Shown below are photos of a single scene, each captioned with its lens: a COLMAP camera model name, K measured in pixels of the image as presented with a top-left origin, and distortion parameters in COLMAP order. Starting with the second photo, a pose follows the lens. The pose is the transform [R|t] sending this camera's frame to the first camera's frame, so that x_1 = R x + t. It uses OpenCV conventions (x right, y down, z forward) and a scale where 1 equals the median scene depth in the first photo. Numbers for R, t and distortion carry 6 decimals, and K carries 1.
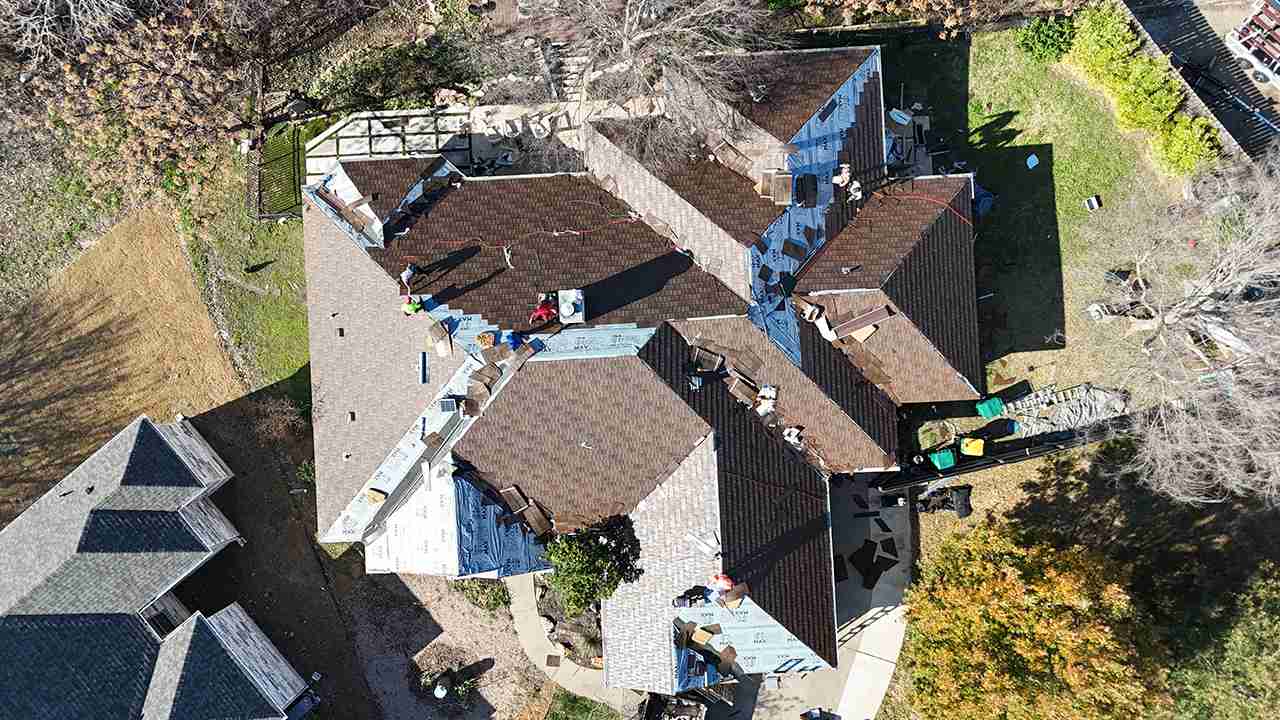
lens RADIAL K [[939.6, 0, 636.2], [0, 939.6, 356.8], [0, 0, 1]] dist [0.066383, -0.059639]
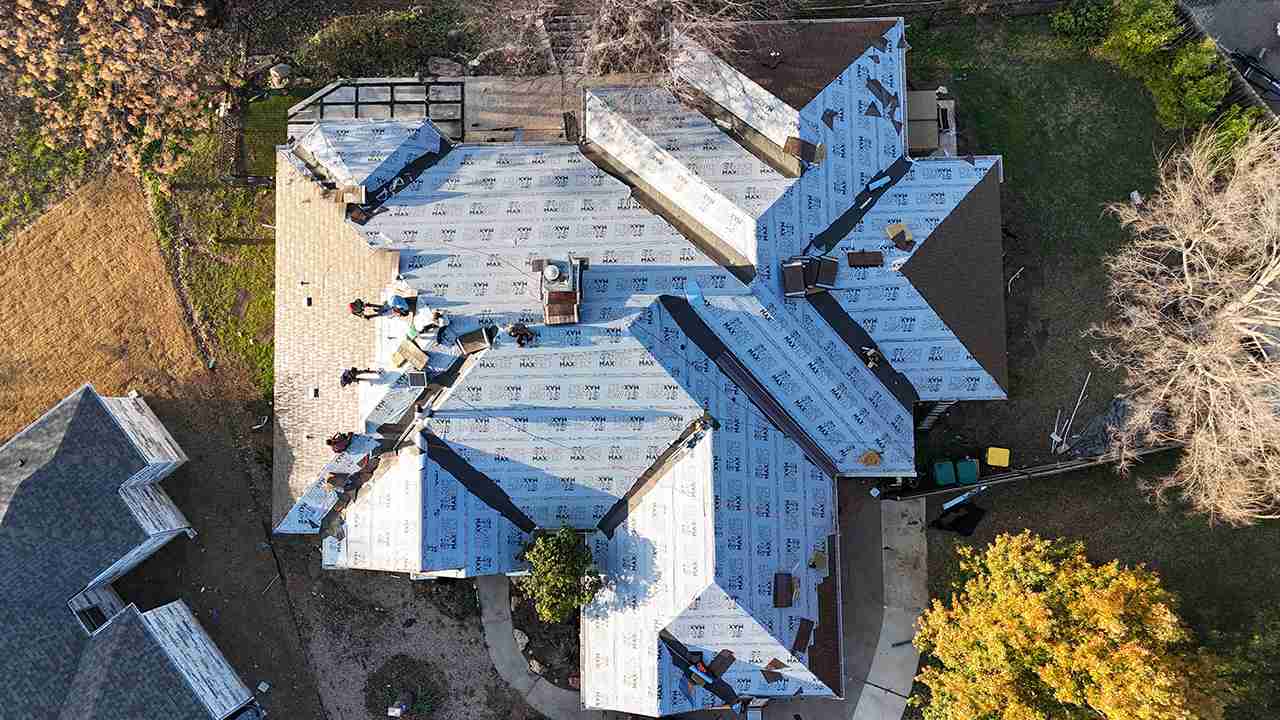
lens RADIAL K [[939.6, 0, 642.8], [0, 939.6, 358.8], [0, 0, 1]] dist [0.066383, -0.059639]
pose [[0.999276, 0.035233, -0.014324, 0.025351], [-0.036050, 0.997456, -0.061498, 0.069091], [0.012121, 0.061970, 0.998004, 0.083775]]
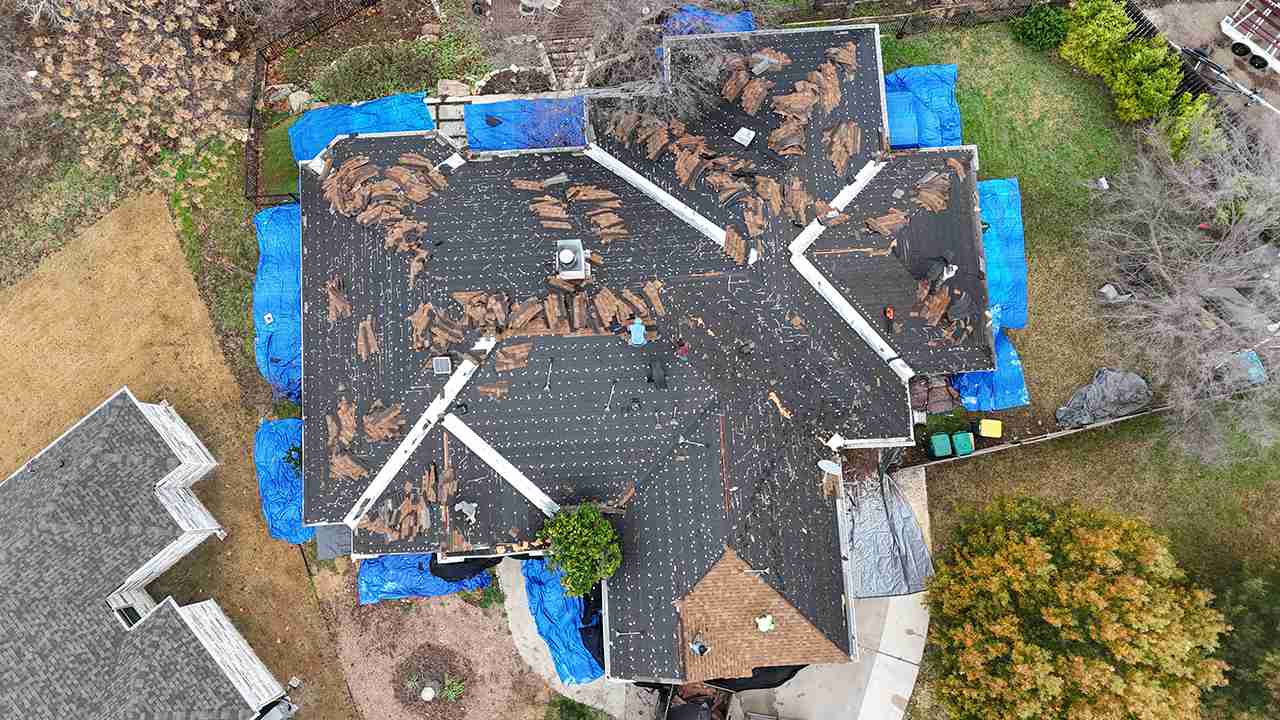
lens RADIAL K [[939.6, 0, 641.2], [0, 939.6, 357.2], [0, 0, 1]] dist [0.066383, -0.059639]
pose [[0.999988, -0.004582, -0.001996, 0.005028], [0.004293, 0.991952, -0.126539, 0.142995], [0.002560, 0.126529, 0.991960, 0.041079]]
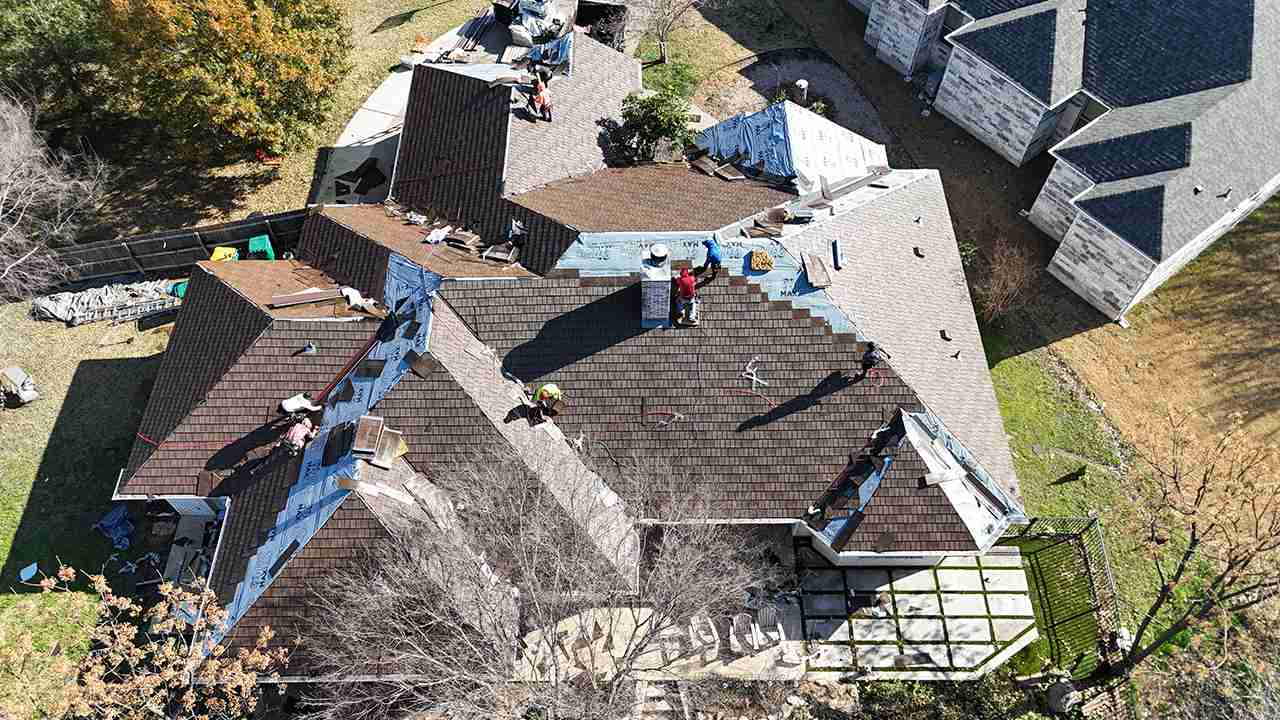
lens RADIAL K [[939.6, 0, 644.2], [0, 939.6, 364.8], [0, 0, 1]] dist [0.066383, -0.059639]
pose [[-0.999120, -0.035650, 0.022089, -0.066597], [0.041901, -0.826148, 0.561893, -0.479542], [-0.001783, 0.562324, 0.826915, 0.312557]]
